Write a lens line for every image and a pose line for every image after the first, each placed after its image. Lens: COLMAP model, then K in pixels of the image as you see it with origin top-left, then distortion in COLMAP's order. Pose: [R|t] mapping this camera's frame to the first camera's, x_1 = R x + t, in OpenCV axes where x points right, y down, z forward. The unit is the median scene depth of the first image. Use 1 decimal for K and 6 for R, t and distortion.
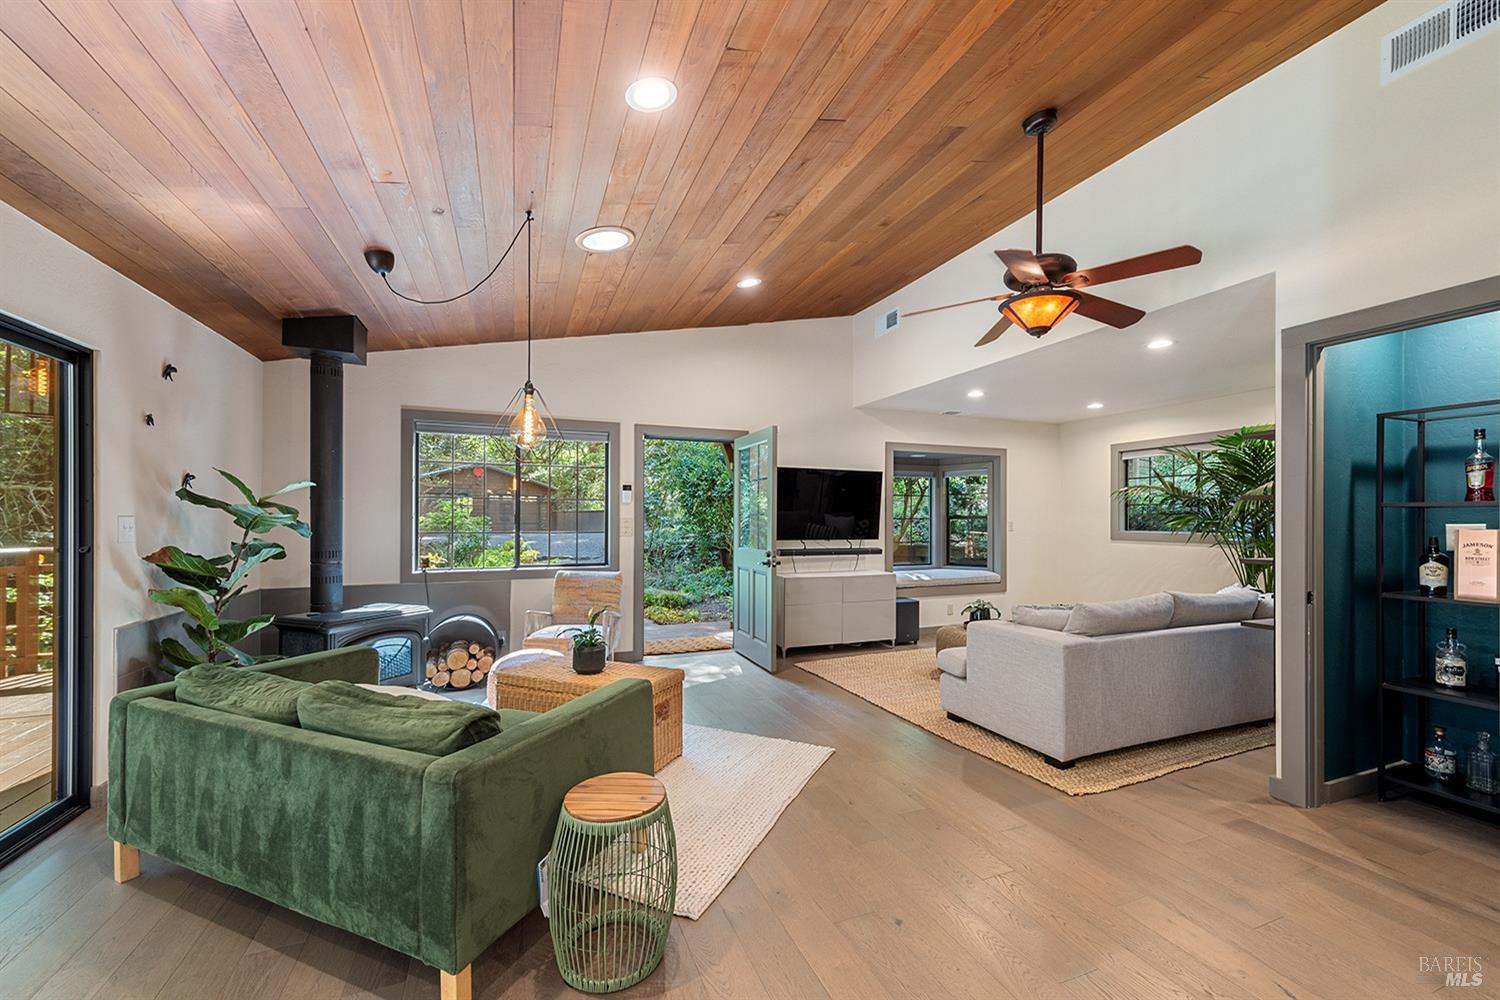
lens RADIAL K [[595.7, 0, 752.9], [0, 595.7, 519.7], [0, 0, 1]] dist [-0.000275, -0.000101]
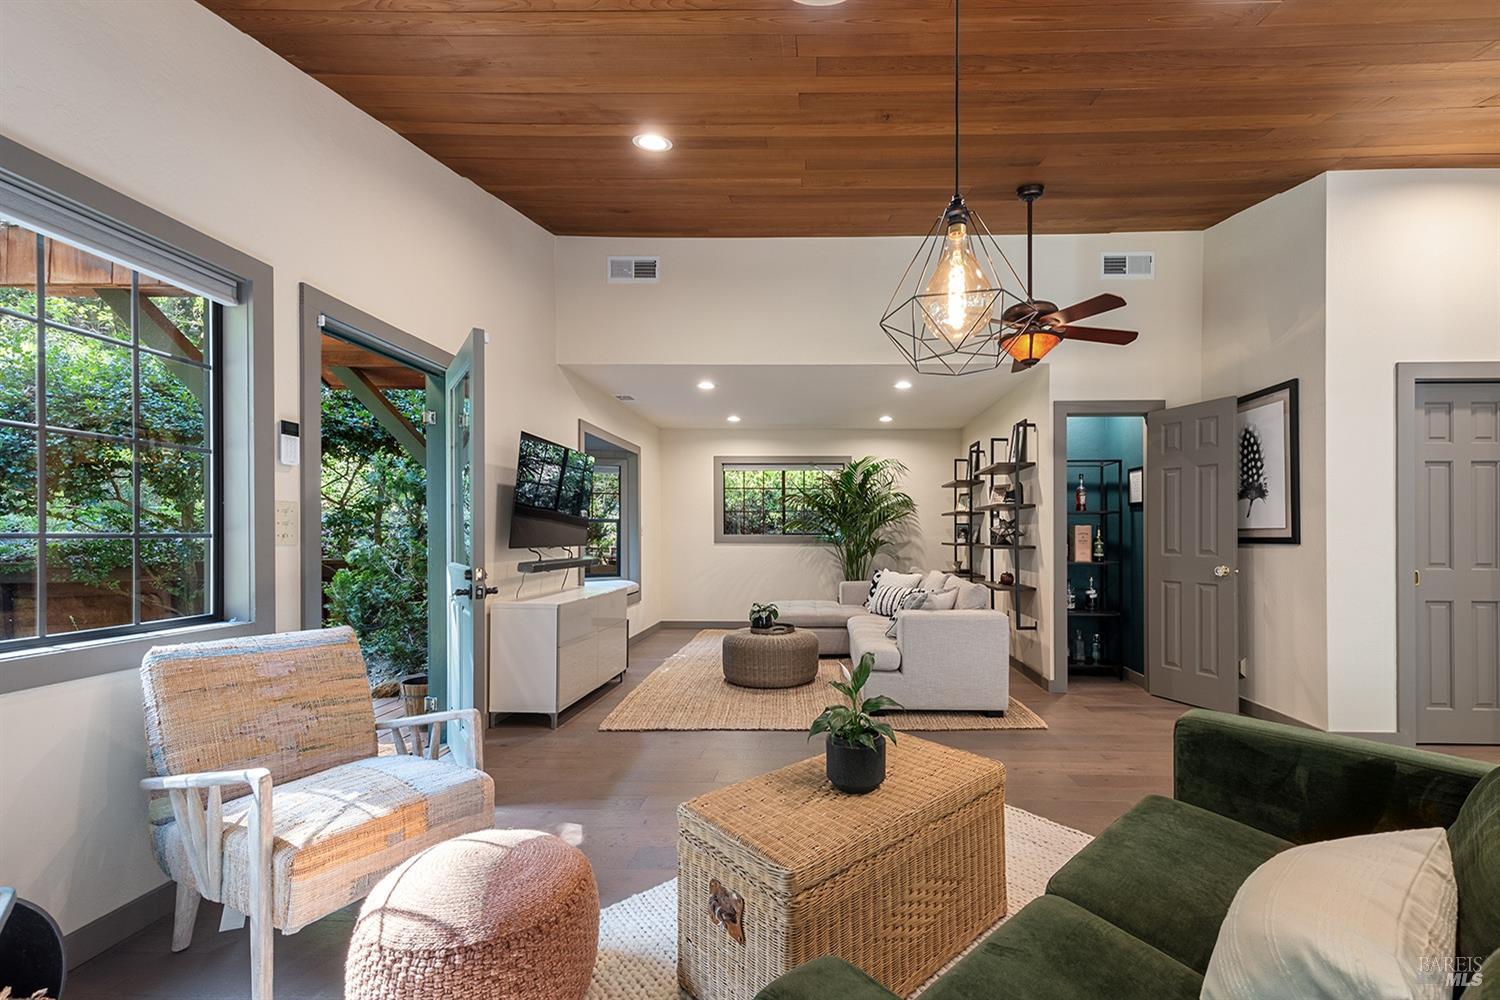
lens RADIAL K [[644.6, 0, 752.2], [0, 644.6, 539.4], [0, 0, 1]] dist [0.002047, 0.000090]
pose [[0.390485, -0.005748, 0.920591, -0.505260], [-0.000575, 0.999979, 0.006487, 0.021271], [-0.920609, -0.003062, 0.390473, 0.522292]]
